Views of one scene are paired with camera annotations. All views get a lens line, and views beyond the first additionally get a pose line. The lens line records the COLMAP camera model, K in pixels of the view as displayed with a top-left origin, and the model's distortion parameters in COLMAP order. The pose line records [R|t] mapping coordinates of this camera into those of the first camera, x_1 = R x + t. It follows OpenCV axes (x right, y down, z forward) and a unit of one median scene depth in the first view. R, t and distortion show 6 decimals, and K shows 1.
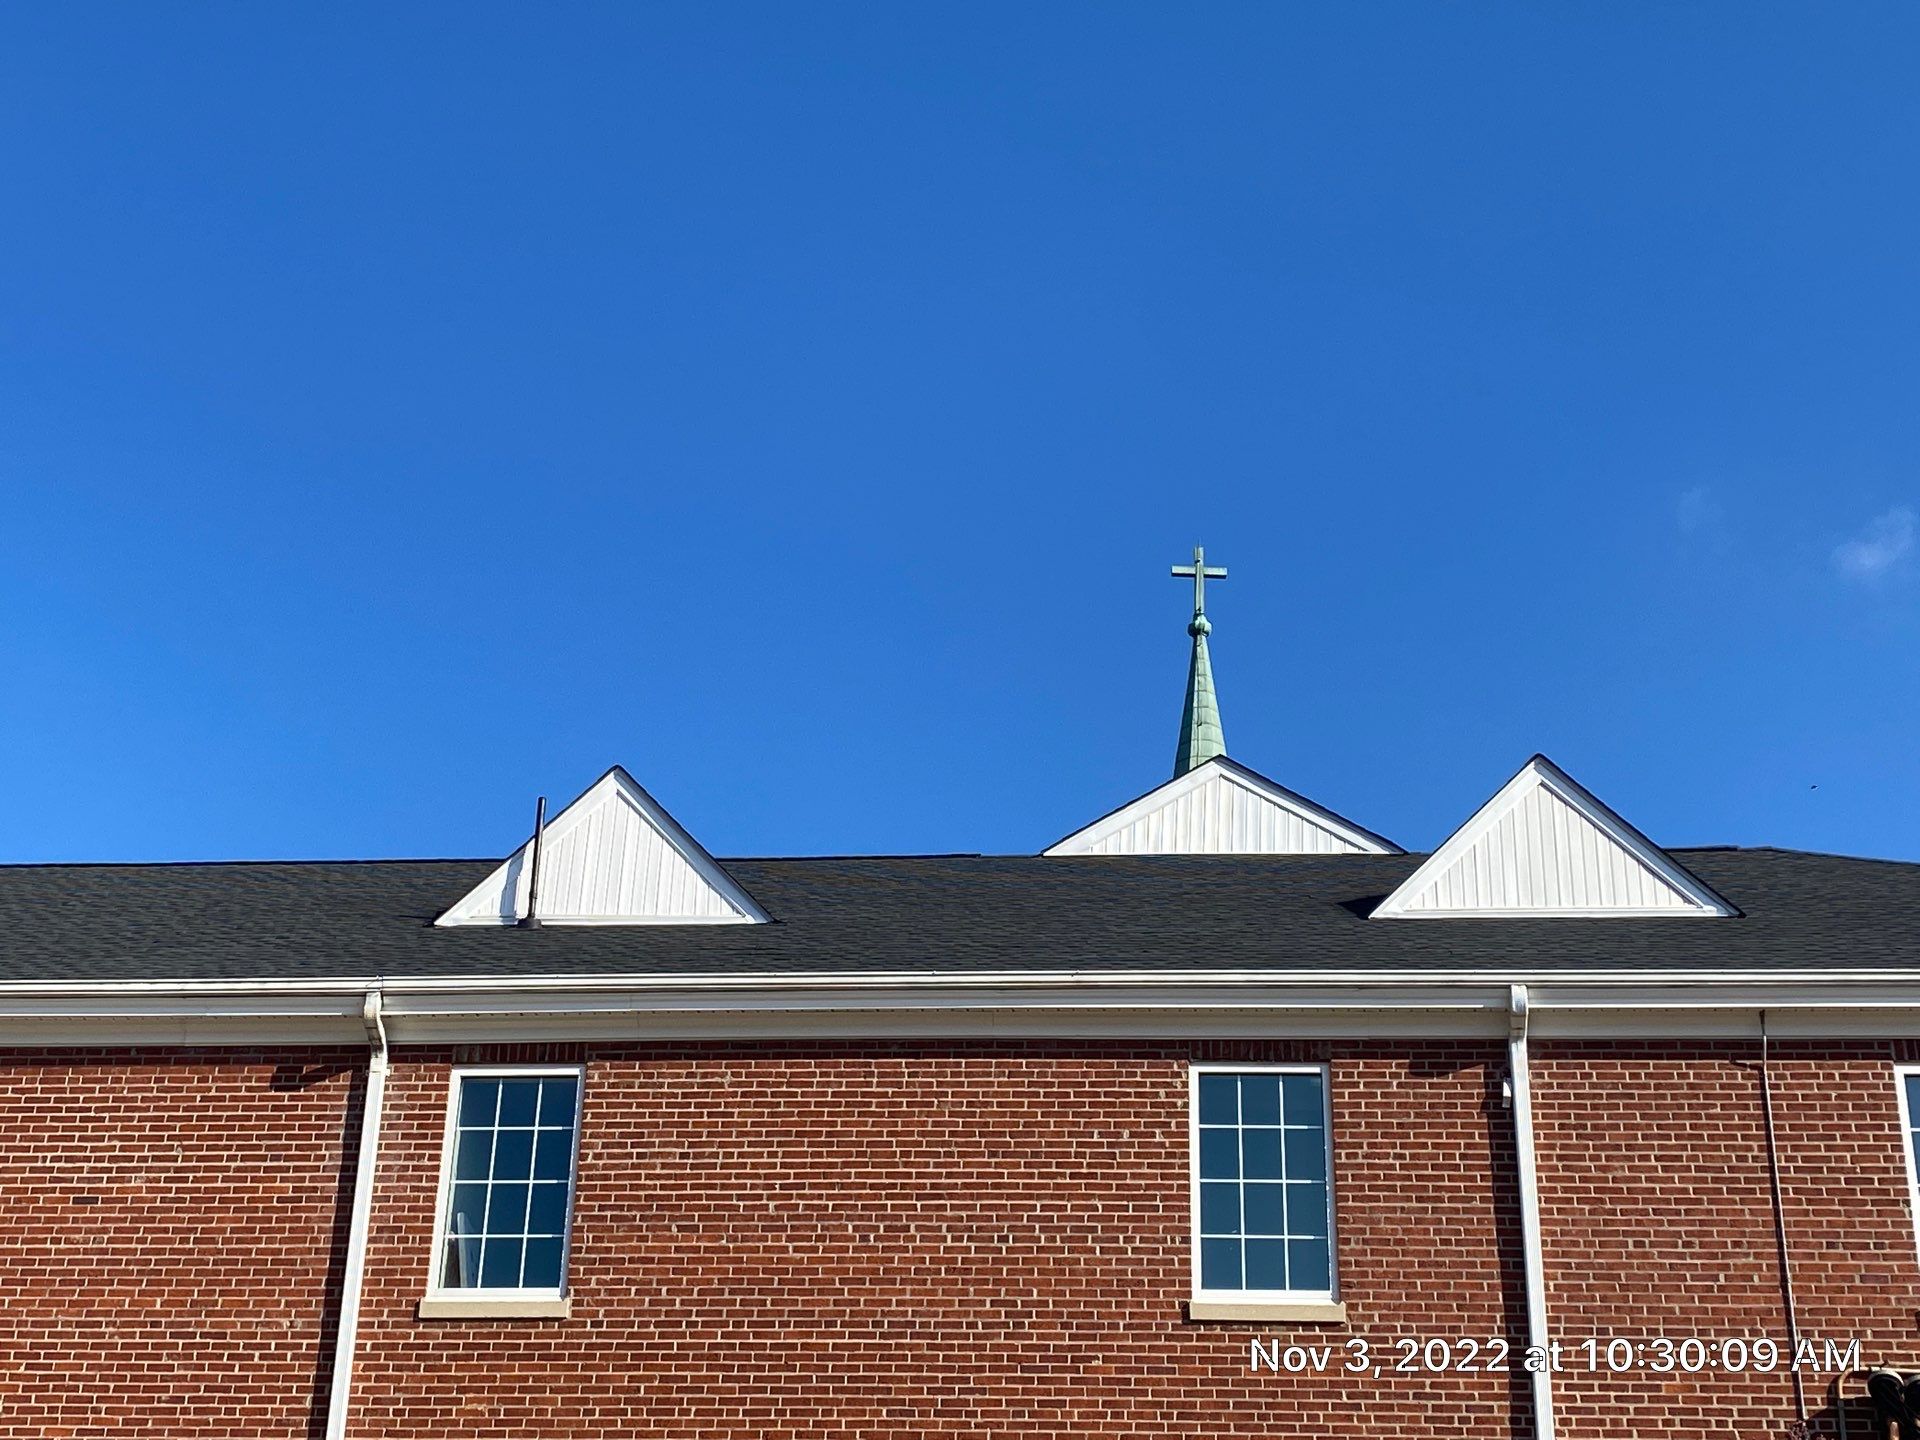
lens RADIAL K [[1426.1, 0, 956.7], [0, 1426.1, 718.5], [0, 0, 1]] dist [0.050254, -0.048162]
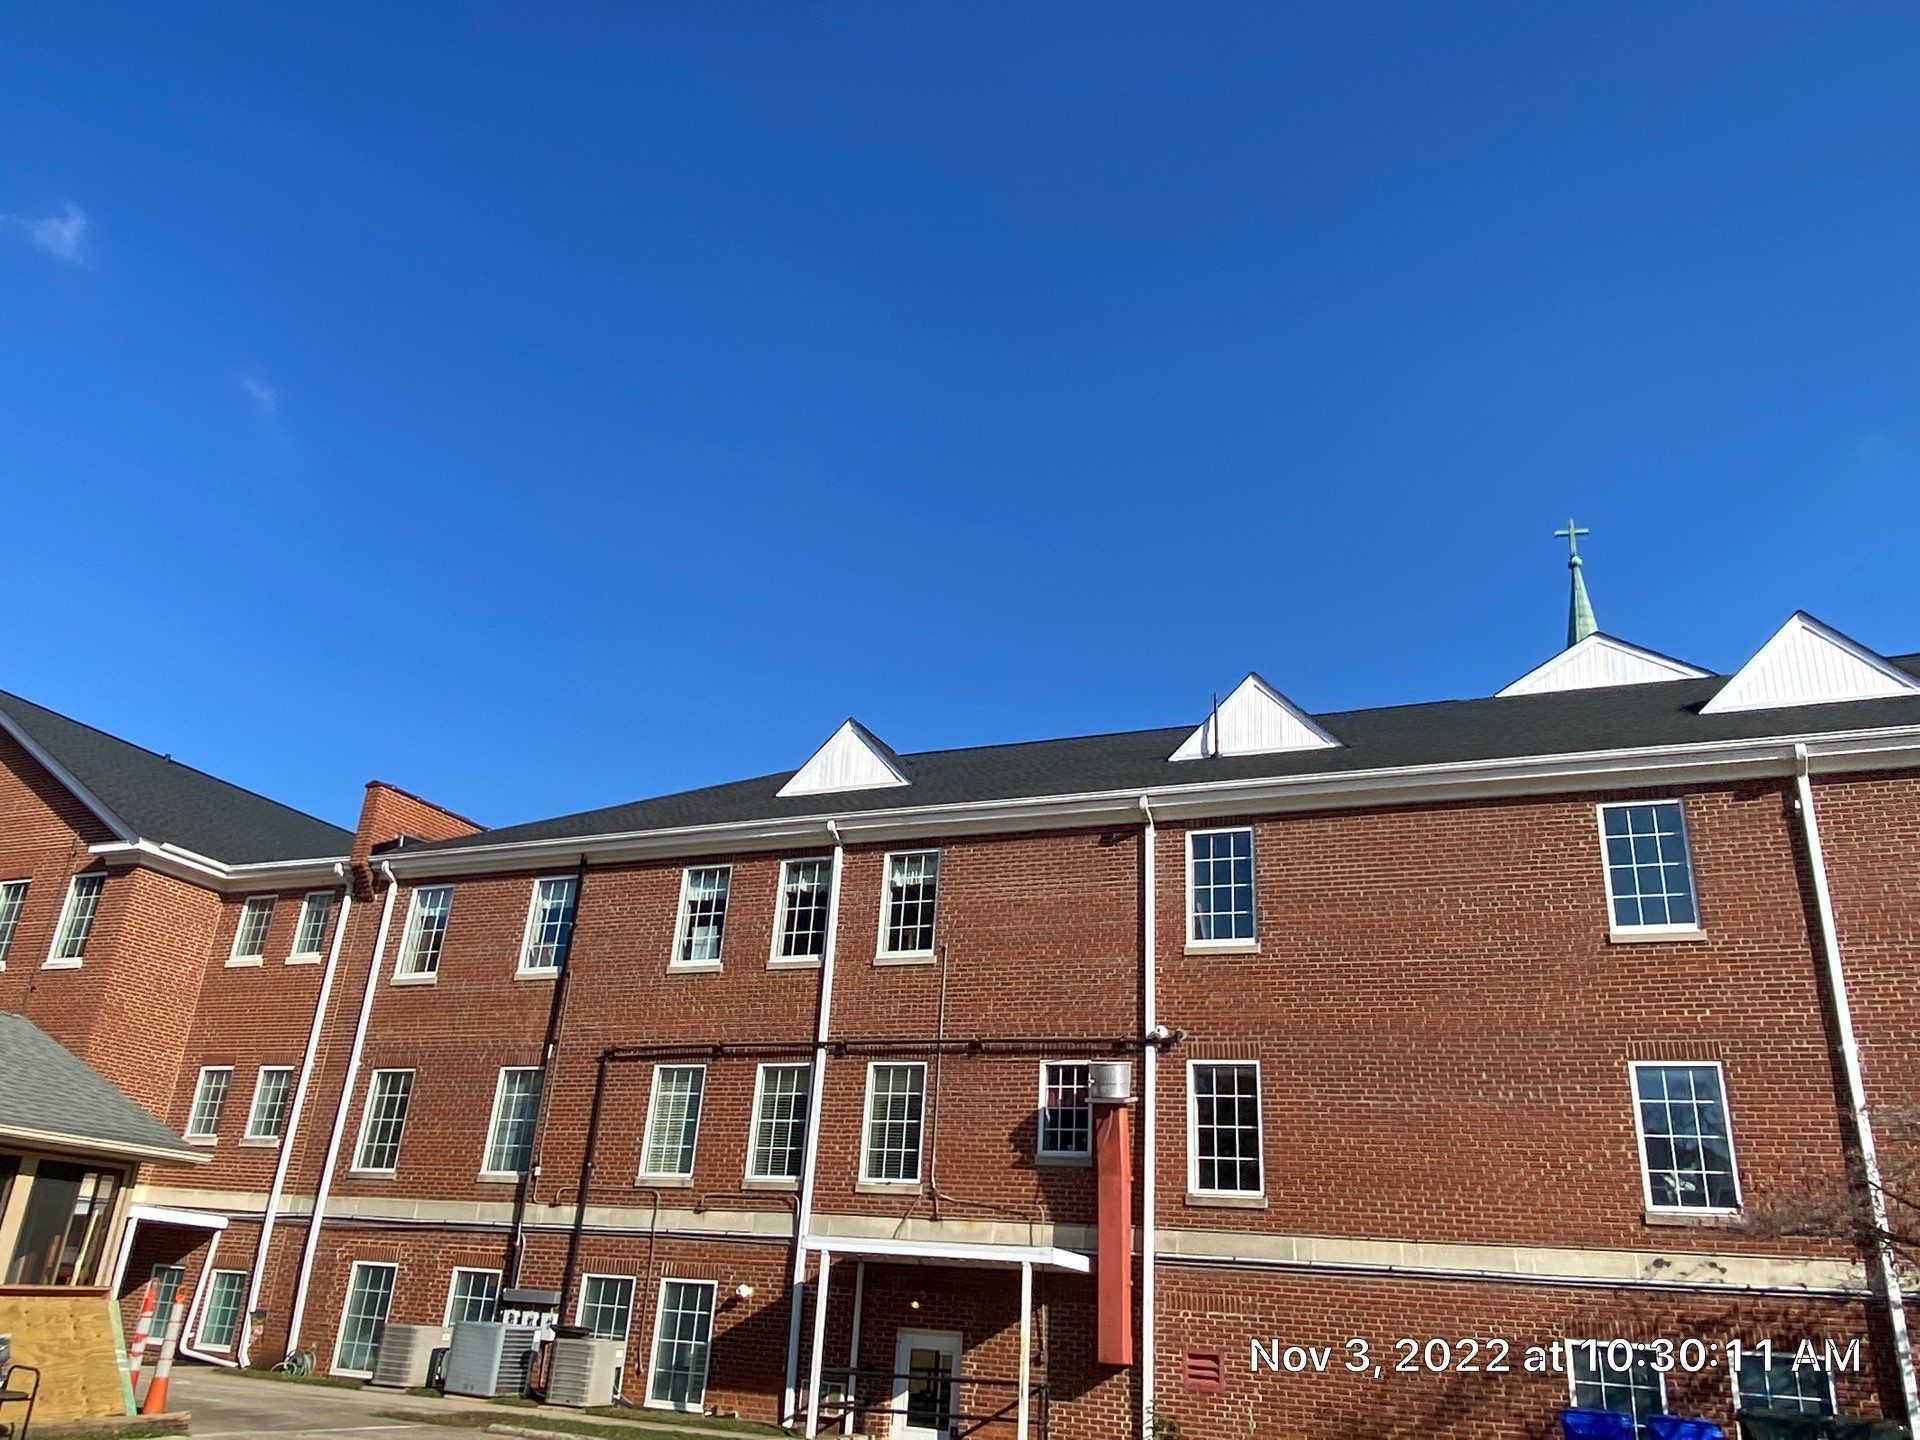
lens RADIAL K [[1426.1, 0, 956.7], [0, 1426.1, 718.5], [0, 0, 1]] dist [0.050254, -0.048162]
pose [[0.927346, -0.091741, -0.362784, 0.083088], [0.137063, 0.985382, 0.101174, -0.152486], [0.348199, -0.143547, 0.926365, -0.915318]]
